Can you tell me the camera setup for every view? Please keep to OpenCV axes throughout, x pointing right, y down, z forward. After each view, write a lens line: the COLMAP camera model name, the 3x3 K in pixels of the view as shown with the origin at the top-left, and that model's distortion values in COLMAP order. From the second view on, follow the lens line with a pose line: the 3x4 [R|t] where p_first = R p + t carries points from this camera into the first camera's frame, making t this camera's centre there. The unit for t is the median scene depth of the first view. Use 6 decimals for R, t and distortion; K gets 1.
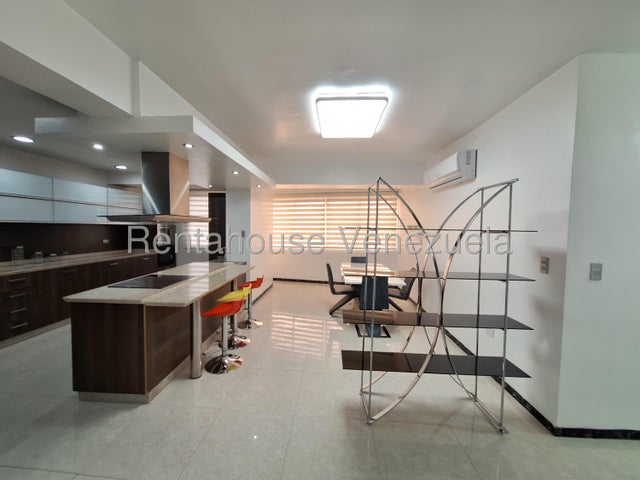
lens RADIAL K [[251.0, 0, 317.0], [0, 251.0, 239.6], [0, 0, 1]] dist [0.000035, -0.000255]
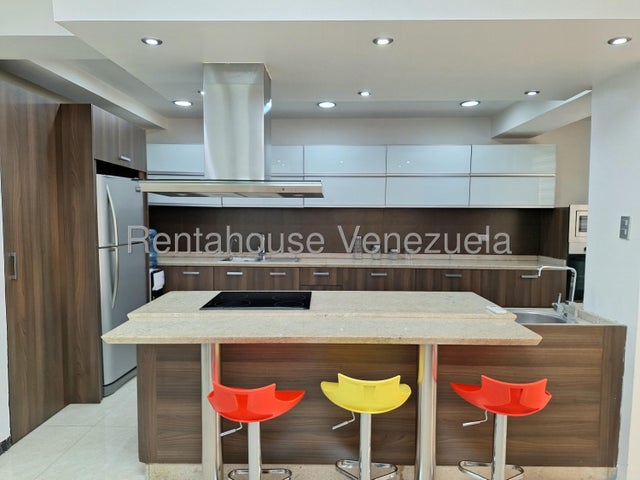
lens RADIAL K [[449.6, 0, 320.0], [0, 449.6, 240.0], [0, 0, 1]] dist [0.008522, 0.001082]
pose [[0.038178, 0.045388, -0.998240, 0.380095], [-0.050798, 0.997764, 0.043423, -0.024117], [0.997979, 0.049051, 0.040398, 1.137072]]
